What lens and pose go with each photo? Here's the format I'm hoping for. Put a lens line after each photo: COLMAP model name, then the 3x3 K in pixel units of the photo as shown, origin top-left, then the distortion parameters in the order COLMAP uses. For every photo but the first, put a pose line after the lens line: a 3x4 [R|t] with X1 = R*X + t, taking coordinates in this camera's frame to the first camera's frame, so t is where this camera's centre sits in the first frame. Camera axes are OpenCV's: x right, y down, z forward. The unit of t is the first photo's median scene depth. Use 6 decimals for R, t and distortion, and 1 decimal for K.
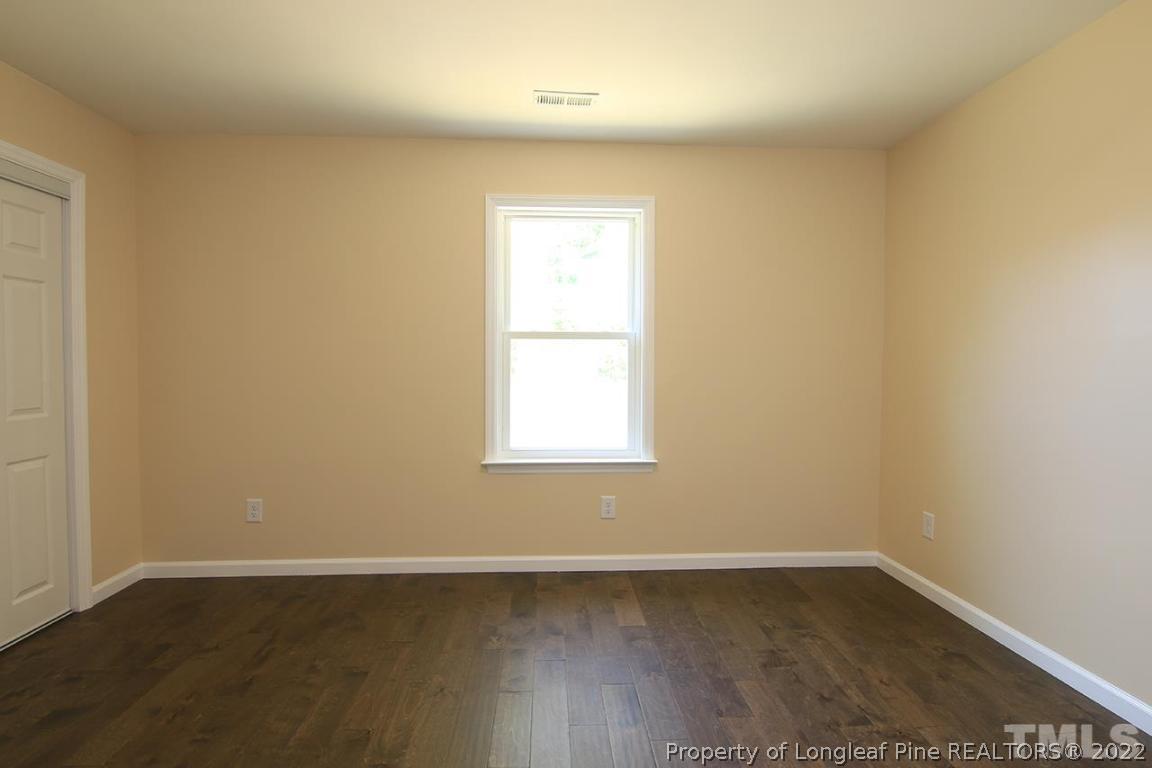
lens RADIAL K [[600.8, 0, 574.7], [0, 600.8, 344.3], [0, 0, 1]] dist [0.010072, -0.005772]
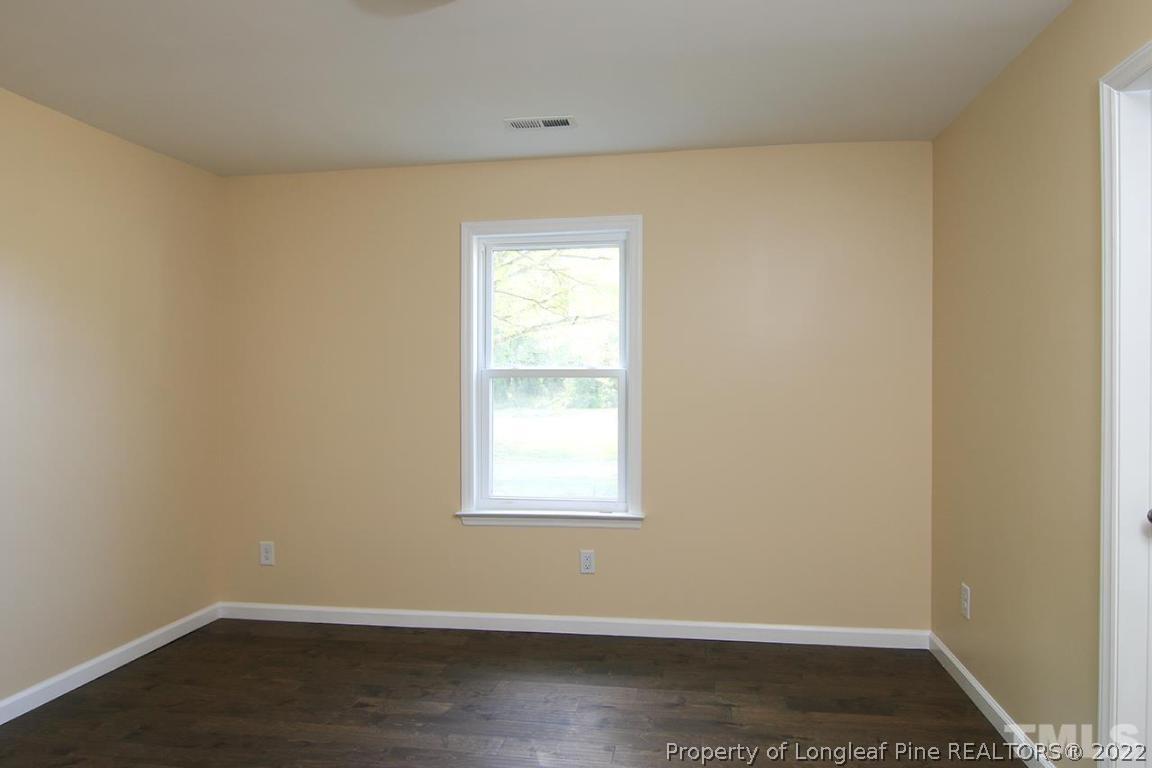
lens RADIAL K [[674.8, 0, 576.8], [0, 674.8, 386.1], [0, 0, 1]] dist [-0.026529, 0.000377]
pose [[0.984348, -0.004763, -0.176172, 0.207996], [0.005258, 0.999983, 0.002345, 0.001160], [0.176158, -0.003235, 0.984357, 0.010592]]
